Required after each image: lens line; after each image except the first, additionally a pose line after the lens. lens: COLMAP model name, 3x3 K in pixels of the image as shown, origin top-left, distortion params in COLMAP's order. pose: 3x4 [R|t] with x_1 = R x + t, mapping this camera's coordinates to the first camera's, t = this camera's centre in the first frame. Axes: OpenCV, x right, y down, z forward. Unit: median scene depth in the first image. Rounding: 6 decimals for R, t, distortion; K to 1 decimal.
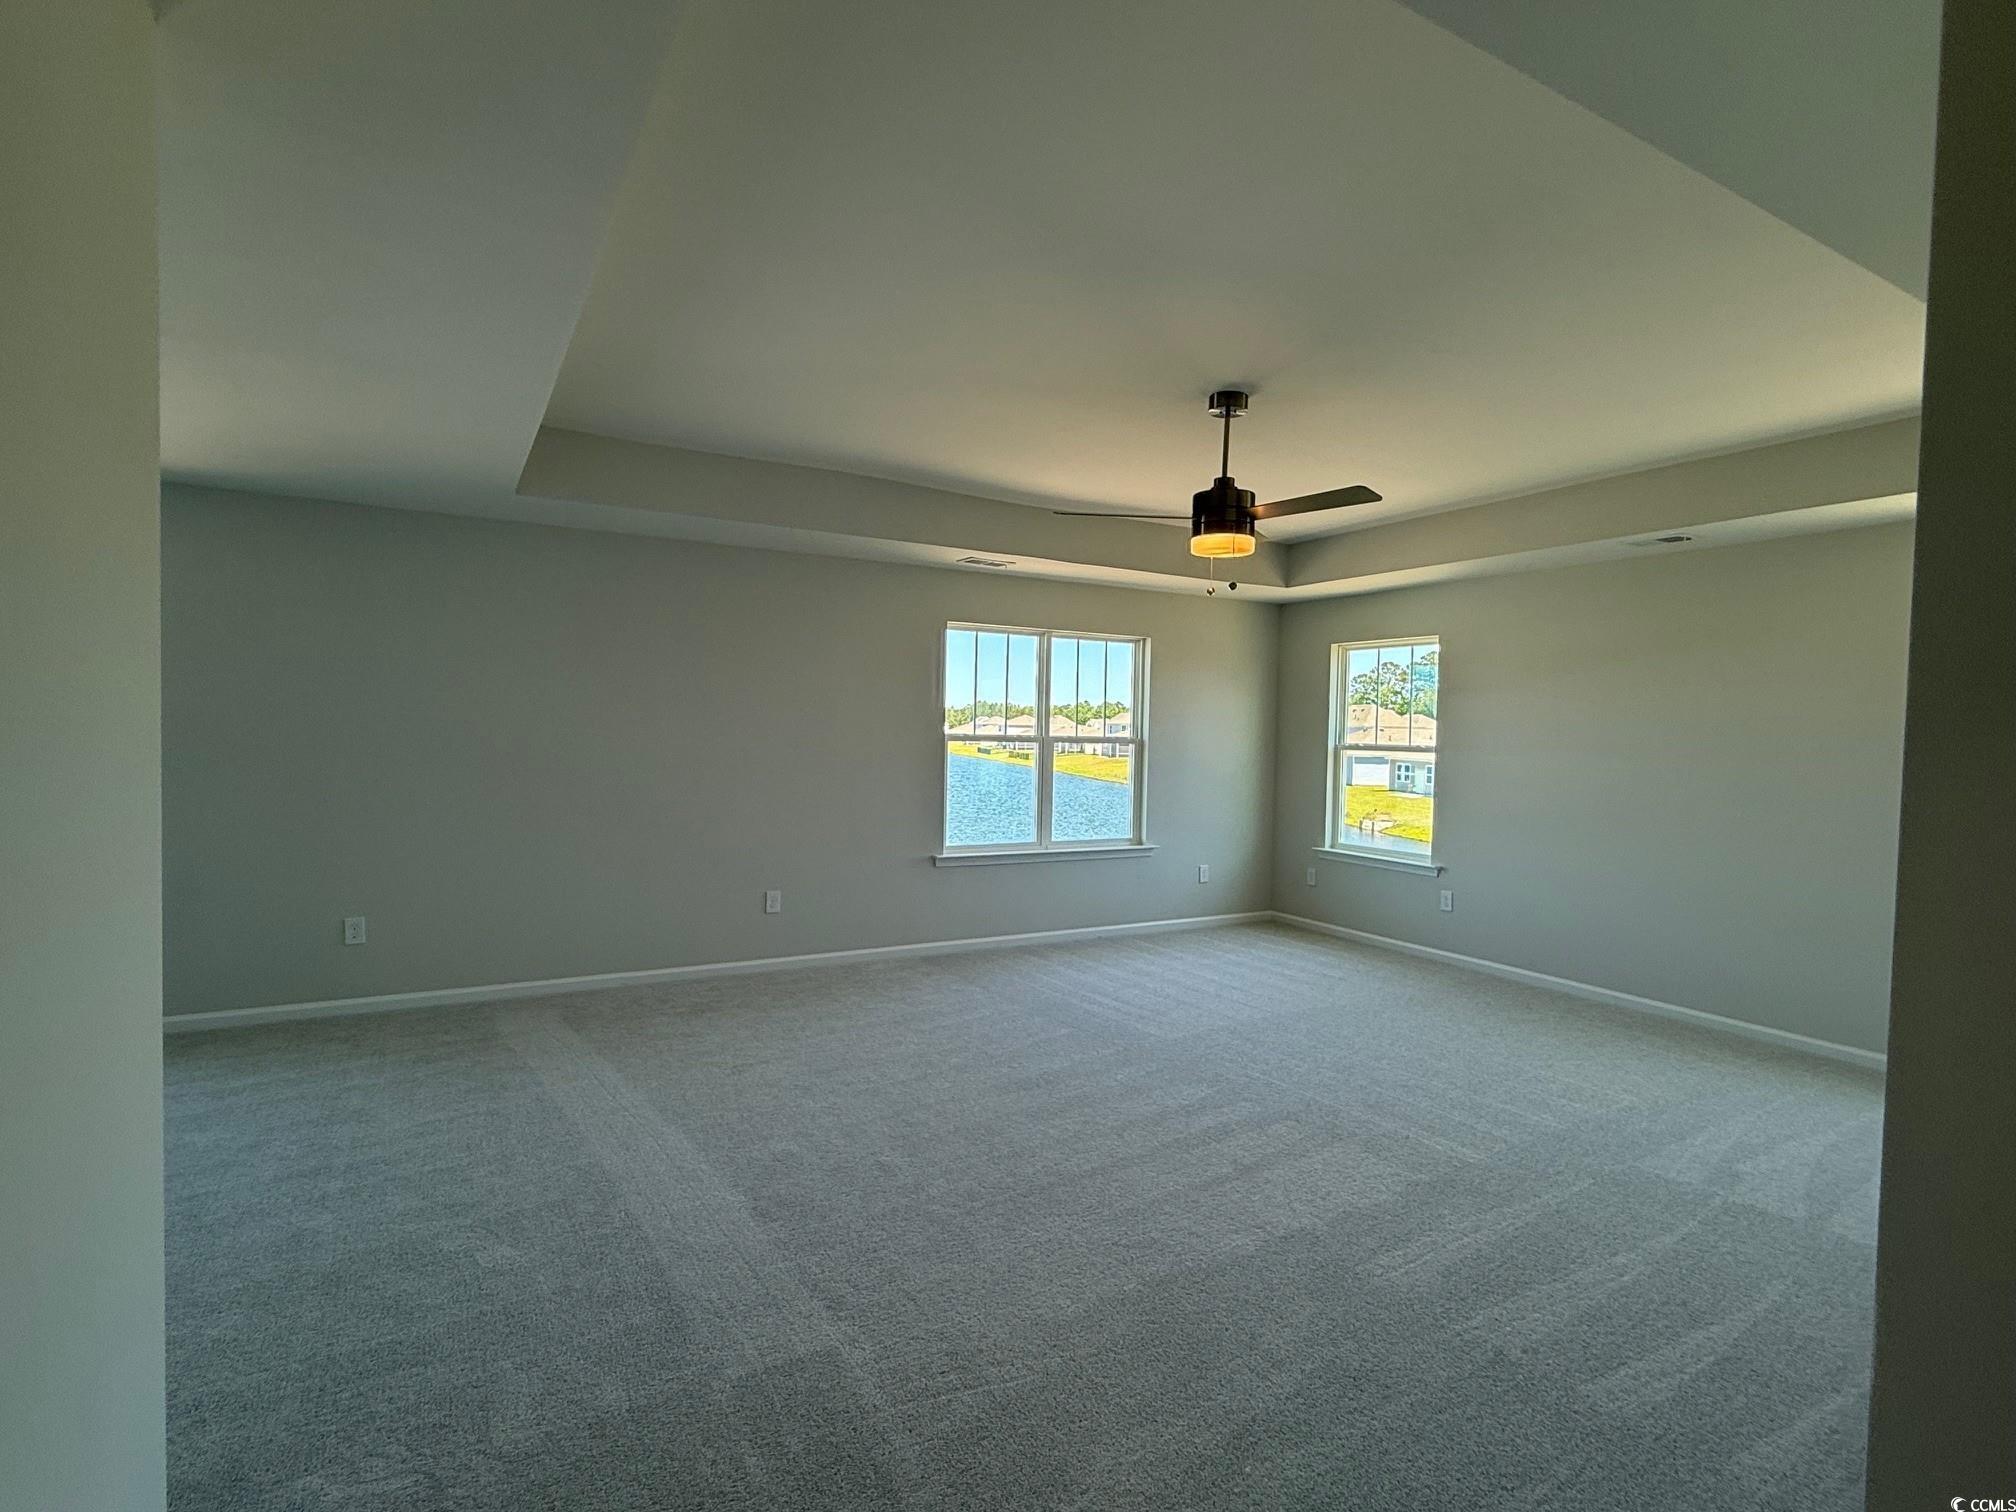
lens RADIAL K [[993.2, 0, 995.6], [0, 993.2, 748.2], [0, 0, 1]] dist [-0.002137, -0.000895]
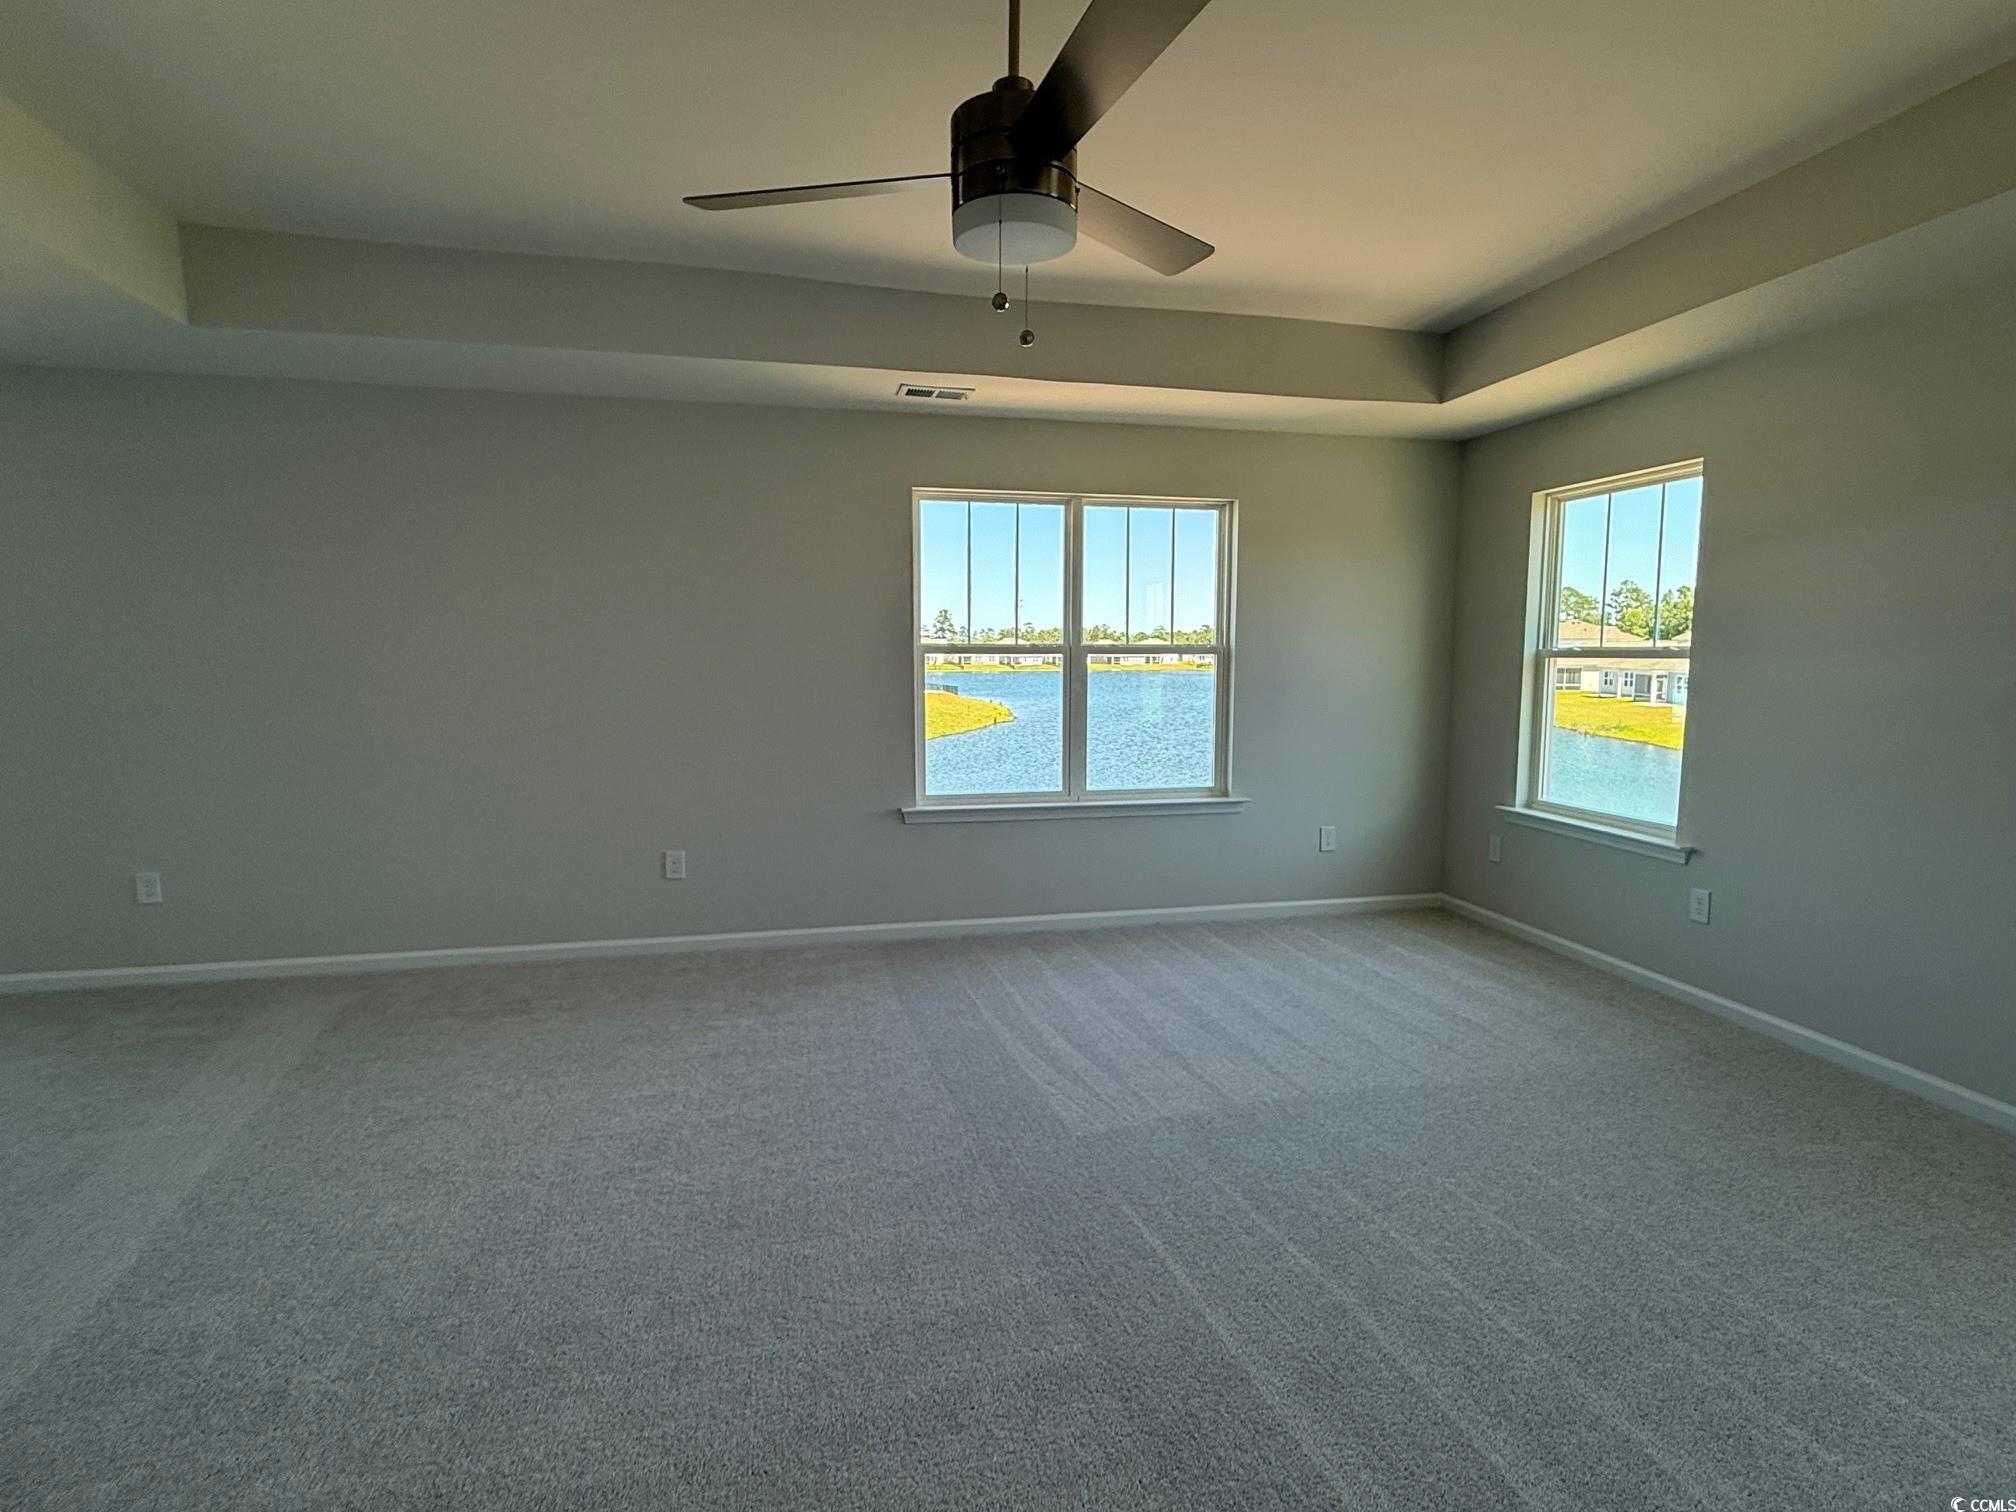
lens RADIAL K [[993.2, 0, 1001.6], [0, 993.2, 749.1], [0, 0, 1]] dist [-0.002137, -0.000895]
pose [[0.957084, 0.008616, -0.289681, 0.210752], [0.013403, 0.997172, 0.073942, 0.009100], [0.289499, -0.074652, 0.954263, 0.294397]]
